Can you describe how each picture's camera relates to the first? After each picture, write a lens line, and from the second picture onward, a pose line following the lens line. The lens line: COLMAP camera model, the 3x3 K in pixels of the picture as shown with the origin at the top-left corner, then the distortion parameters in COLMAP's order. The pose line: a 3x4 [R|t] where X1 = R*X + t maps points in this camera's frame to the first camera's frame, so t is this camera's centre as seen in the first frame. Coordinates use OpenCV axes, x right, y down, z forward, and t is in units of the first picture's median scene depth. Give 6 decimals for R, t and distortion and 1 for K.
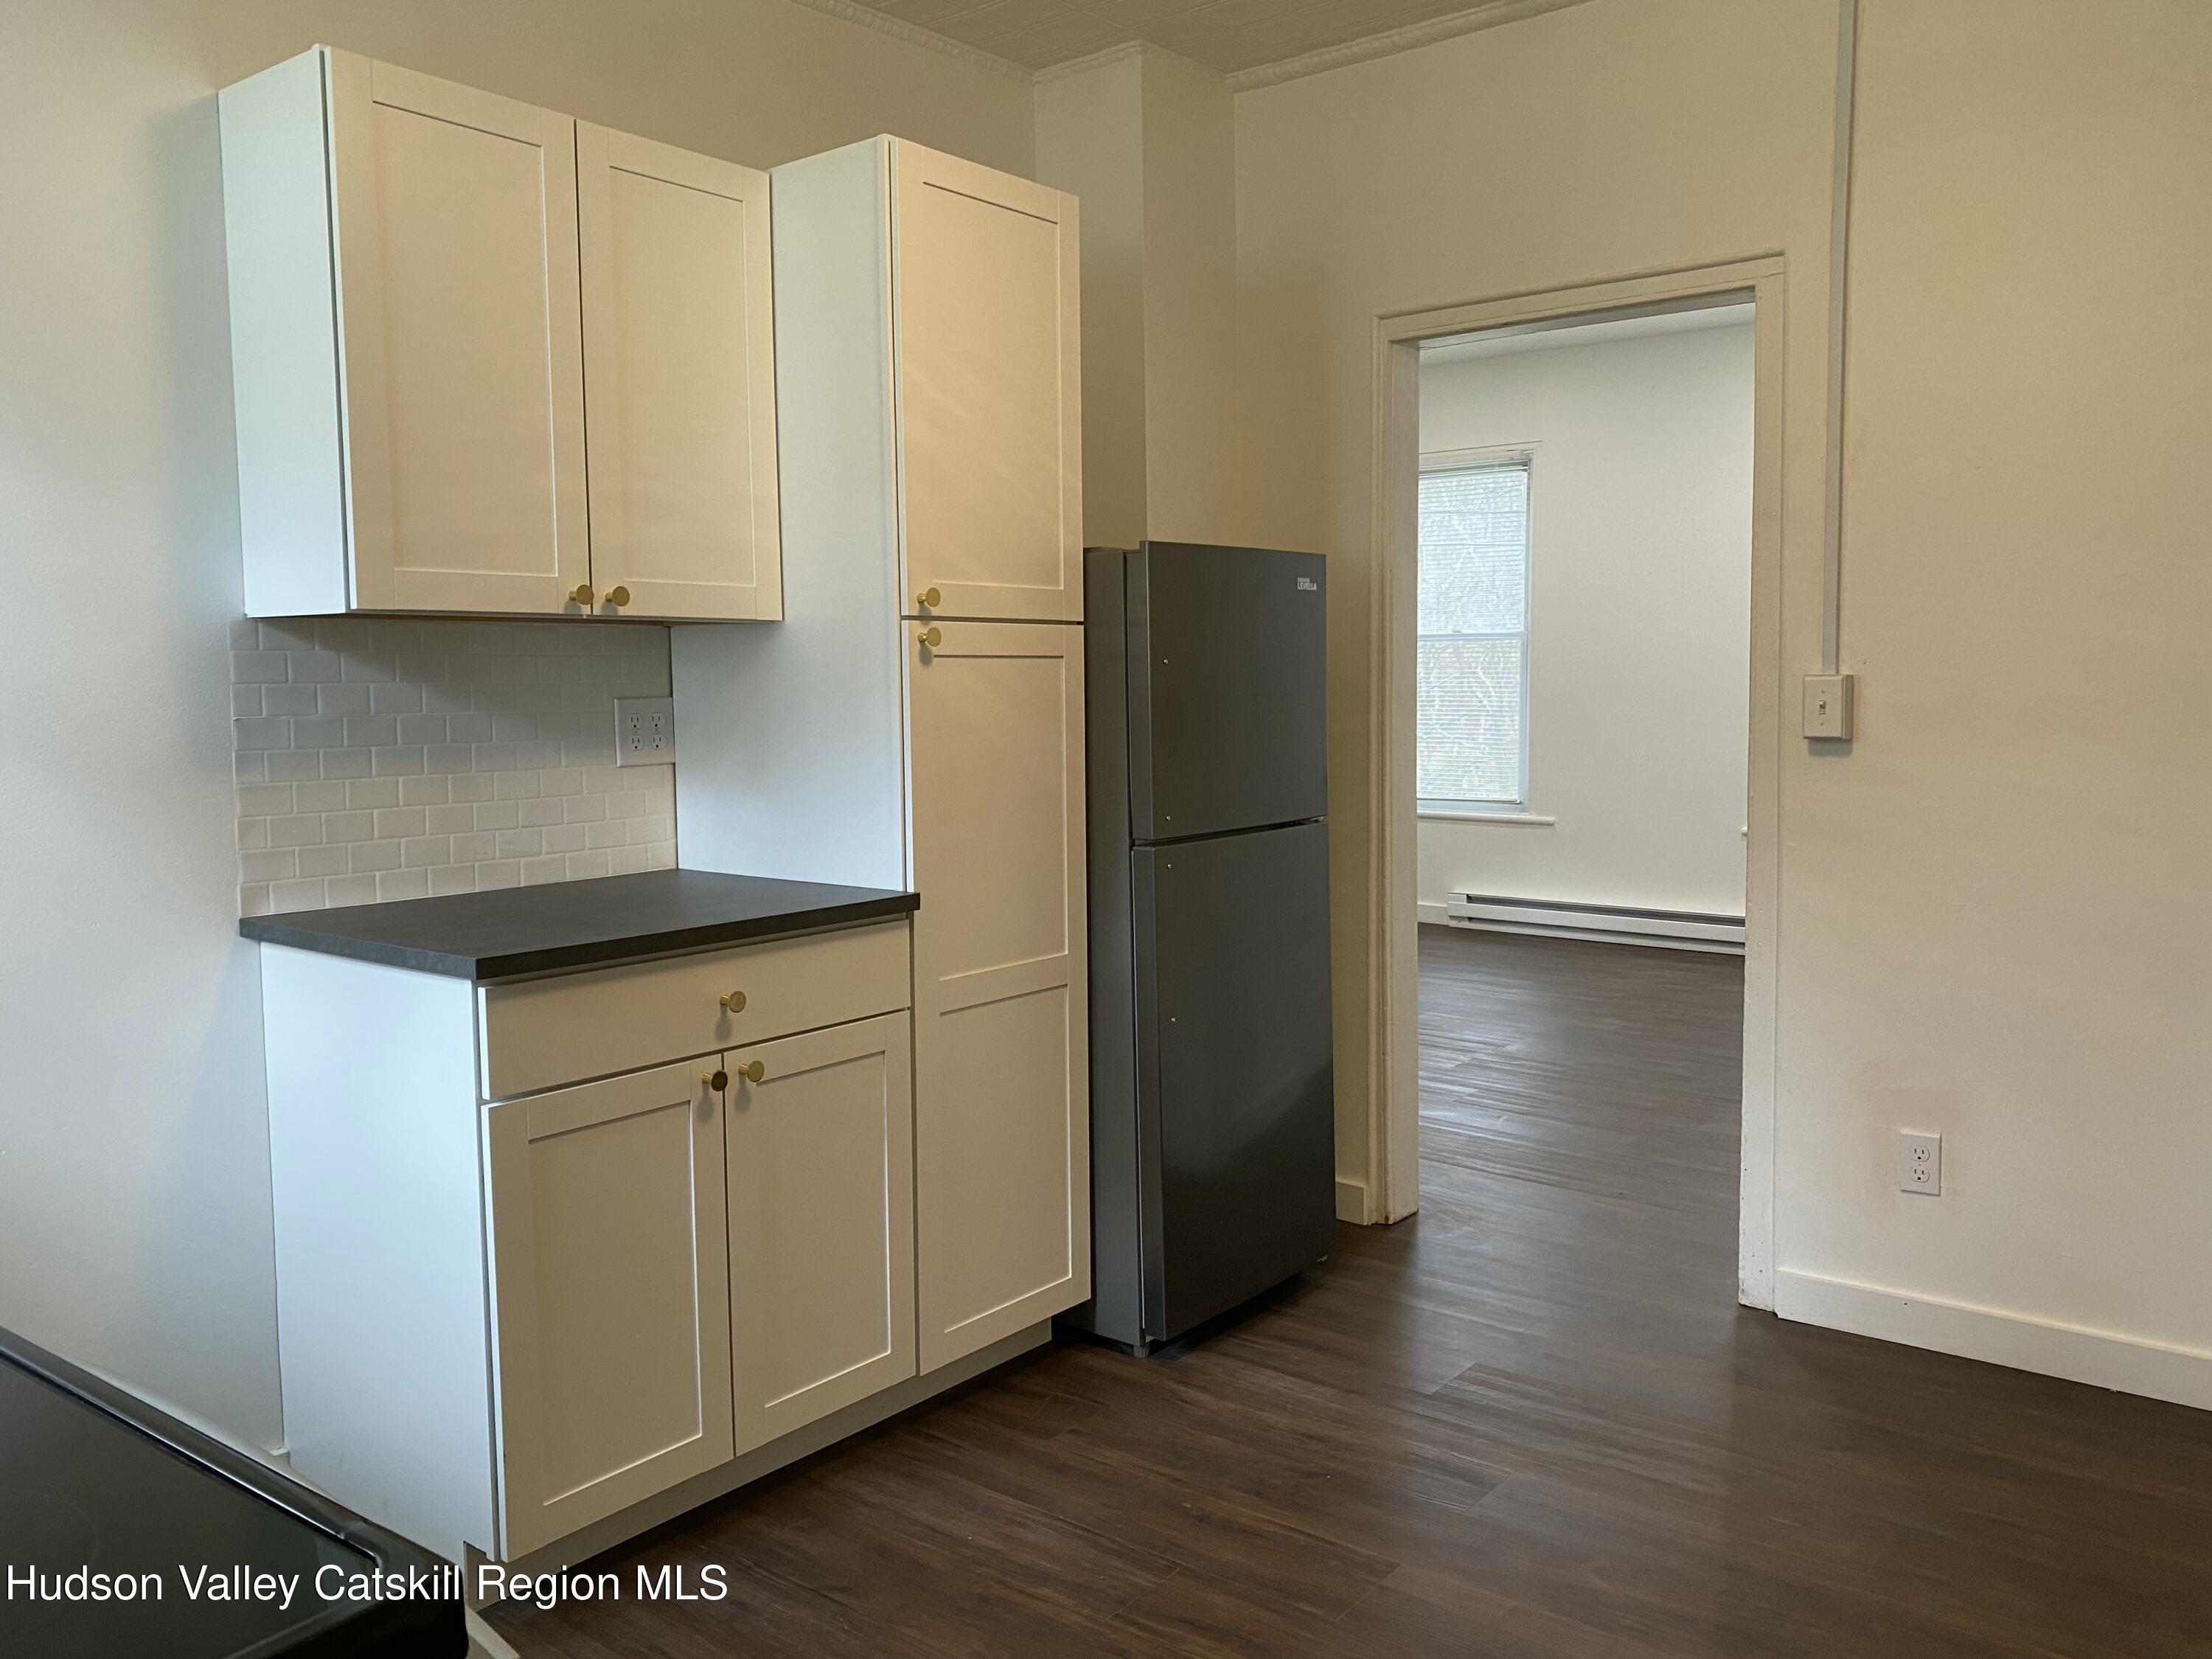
lens RADIAL K [[1713.4, 0, 1117.7], [0, 1713.4, 821.7], [0, 0, 1]] dist [0.008053, -0.005331]
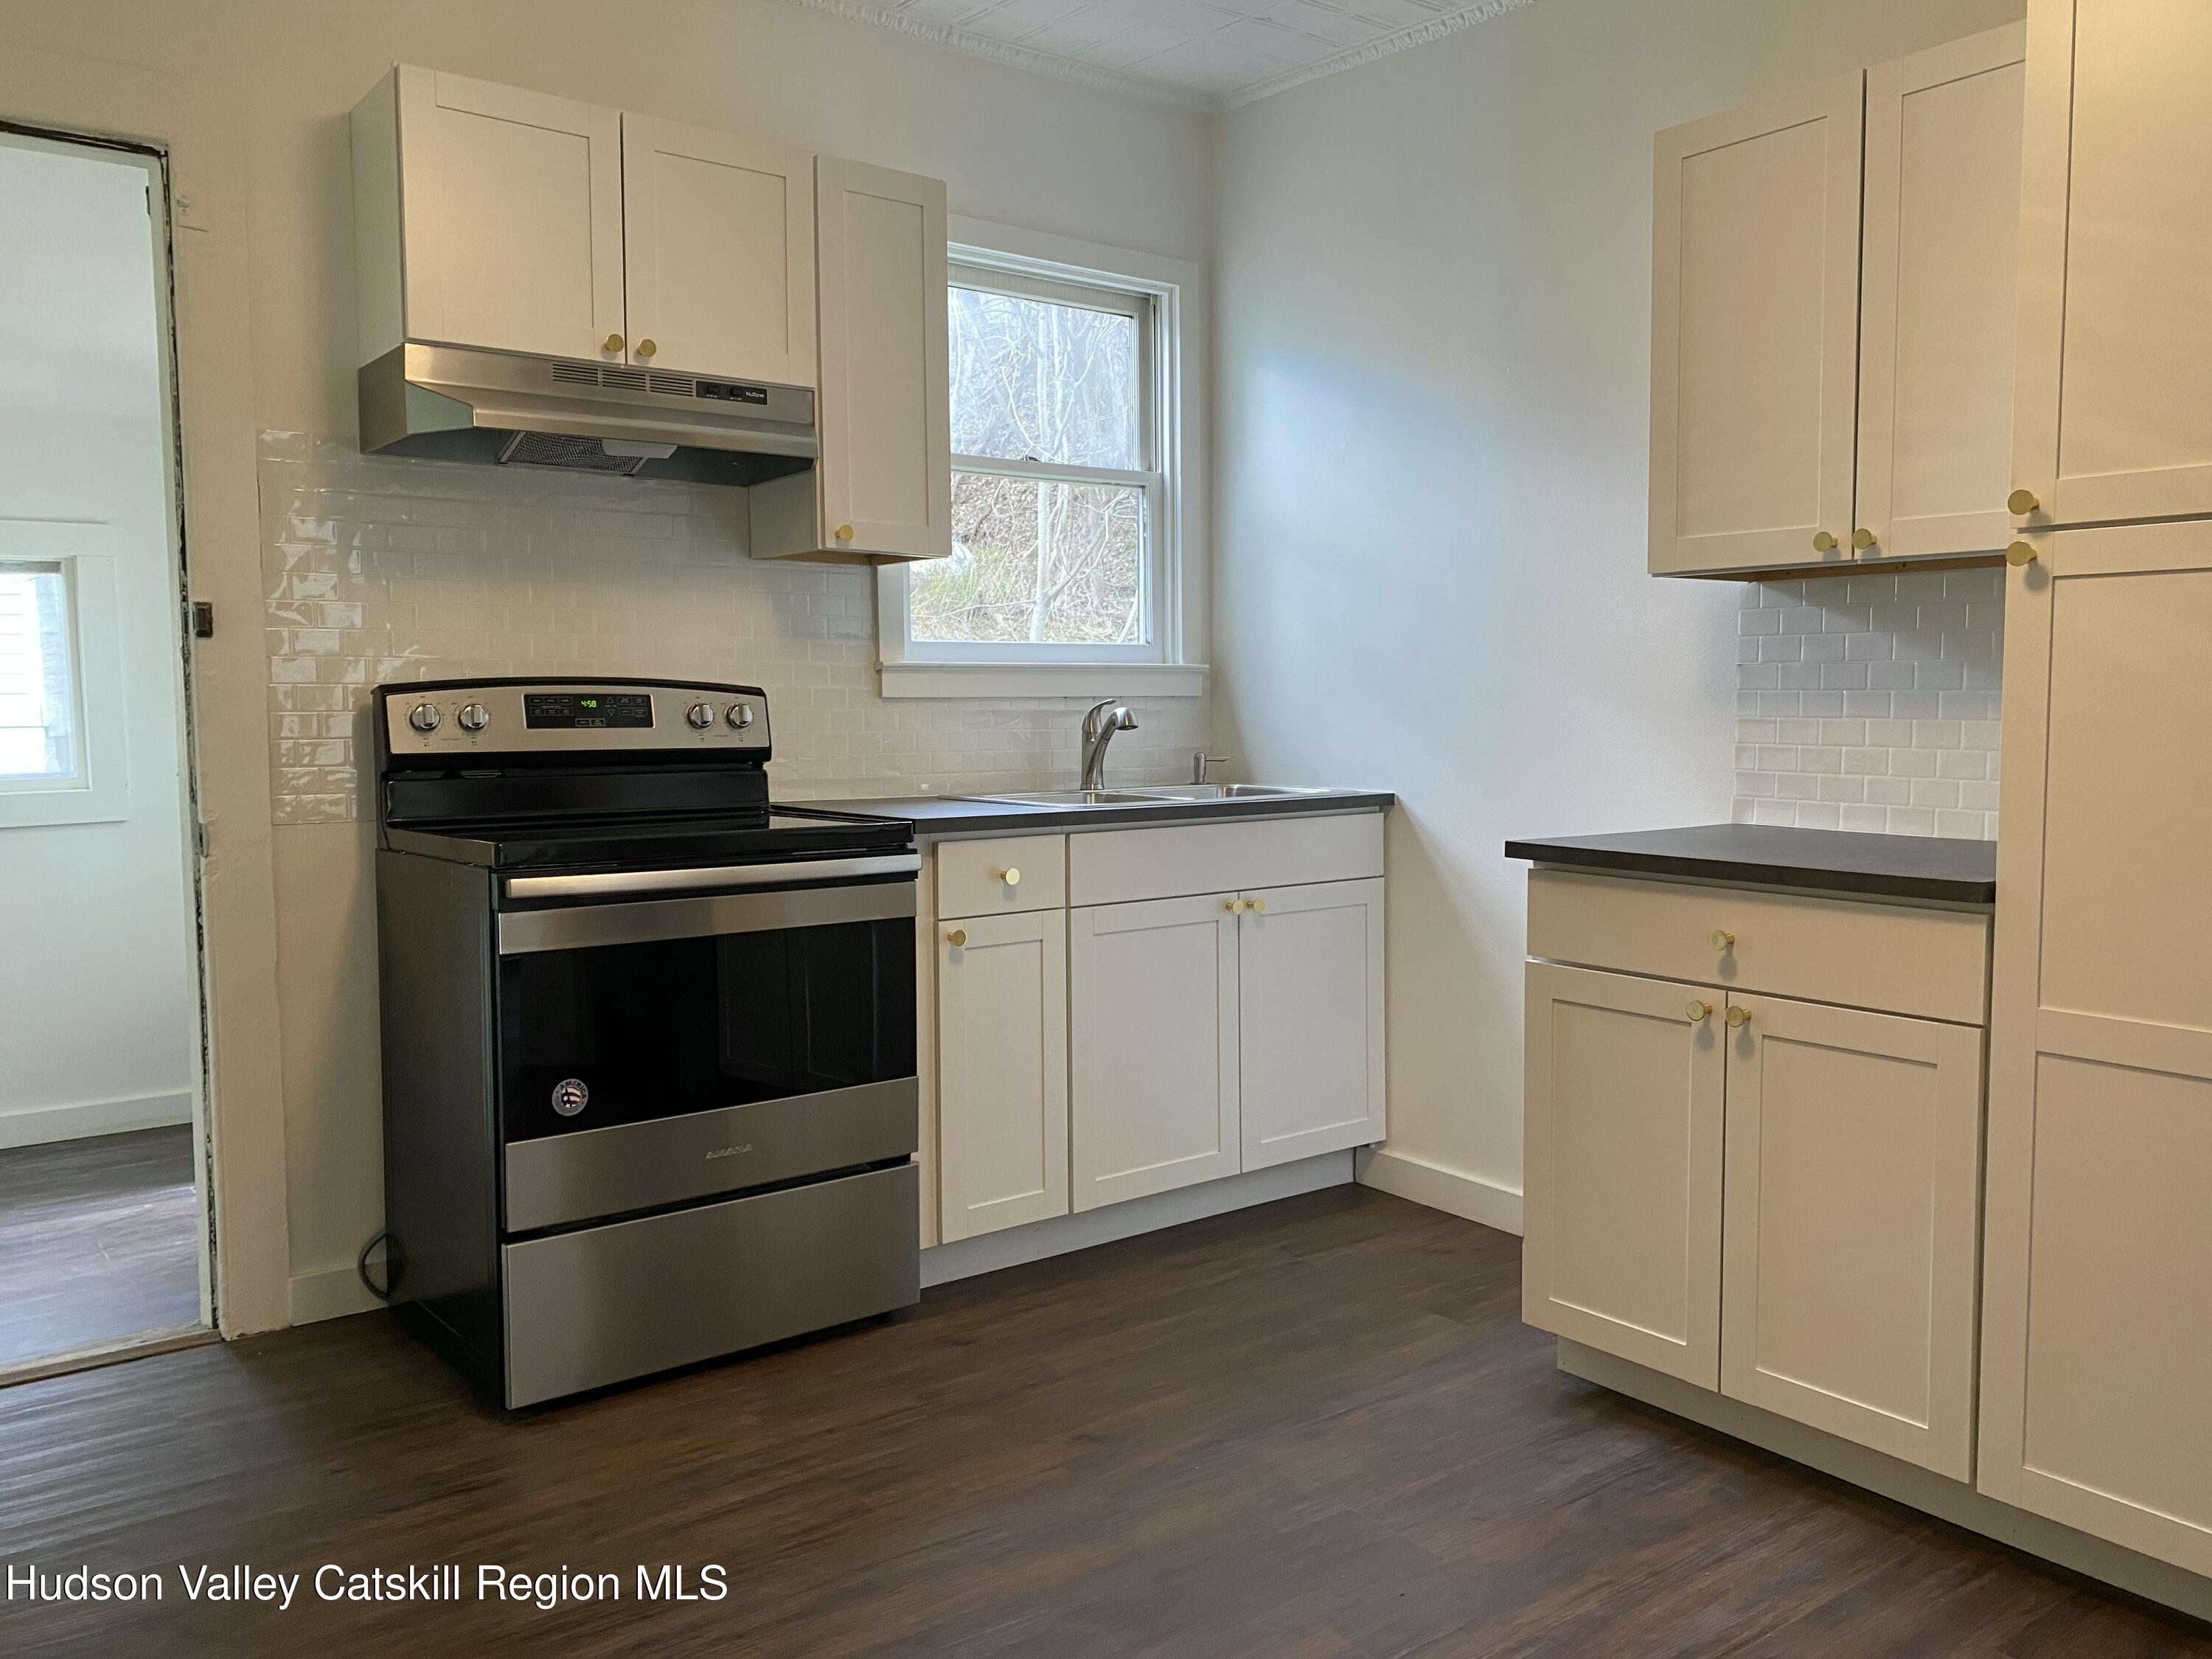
lens RADIAL K [[1713.4, 0, 1107.8], [0, 1713.4, 827.4], [0, 0, 1]] dist [0.008053, -0.005331]
pose [[-0.250338, 0.087946, -0.964156, 0.783000], [-0.075490, 0.991060, 0.110001, -0.042538], [0.965211, 0.100322, -0.241461, 0.829328]]
